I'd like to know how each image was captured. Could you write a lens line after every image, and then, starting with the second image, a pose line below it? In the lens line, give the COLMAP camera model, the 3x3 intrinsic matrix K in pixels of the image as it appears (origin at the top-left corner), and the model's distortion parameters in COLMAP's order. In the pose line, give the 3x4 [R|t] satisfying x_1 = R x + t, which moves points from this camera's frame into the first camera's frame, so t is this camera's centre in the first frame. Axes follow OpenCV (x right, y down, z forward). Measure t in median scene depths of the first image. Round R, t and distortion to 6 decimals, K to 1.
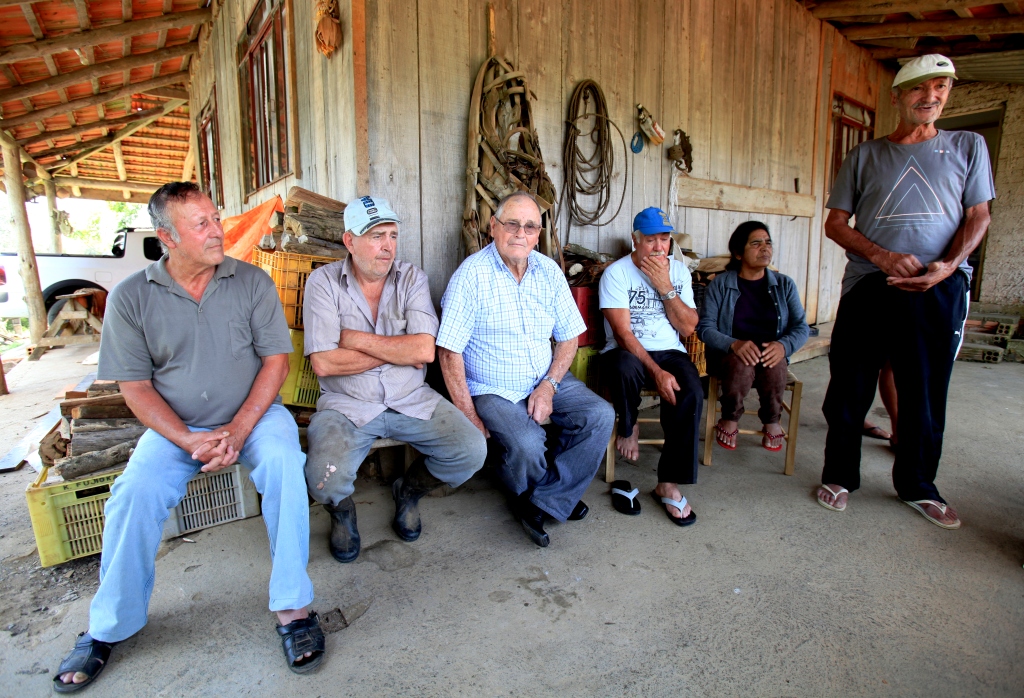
lens RADIAL K [[570.1, 0, 512.8], [0, 570.1, 351.3], [0, 0, 1]] dist [-0.056381, 0.014189]
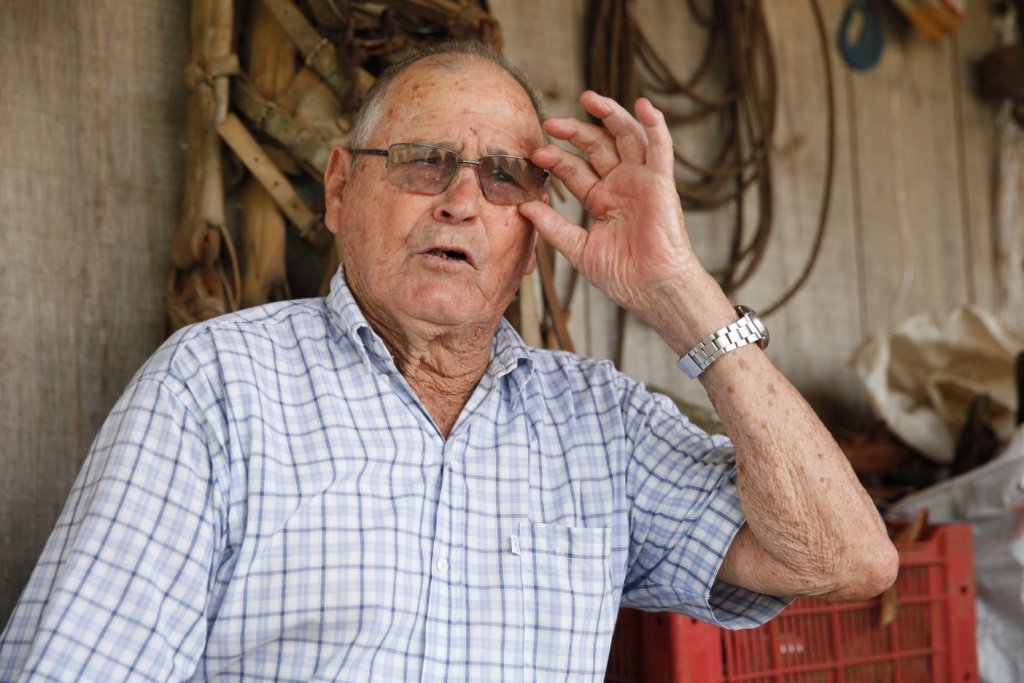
lens RADIAL K [[1738.9, 0, 514.6], [0, 1738.9, 340.8], [0, 0, 1]] dist [0.237084, 0.000000]
pose [[0.999337, -0.029054, 0.021962, 0.032986], [0.034229, 0.955258, -0.293786, 0.015489], [-0.012444, 0.294342, 0.955619, 0.252742]]
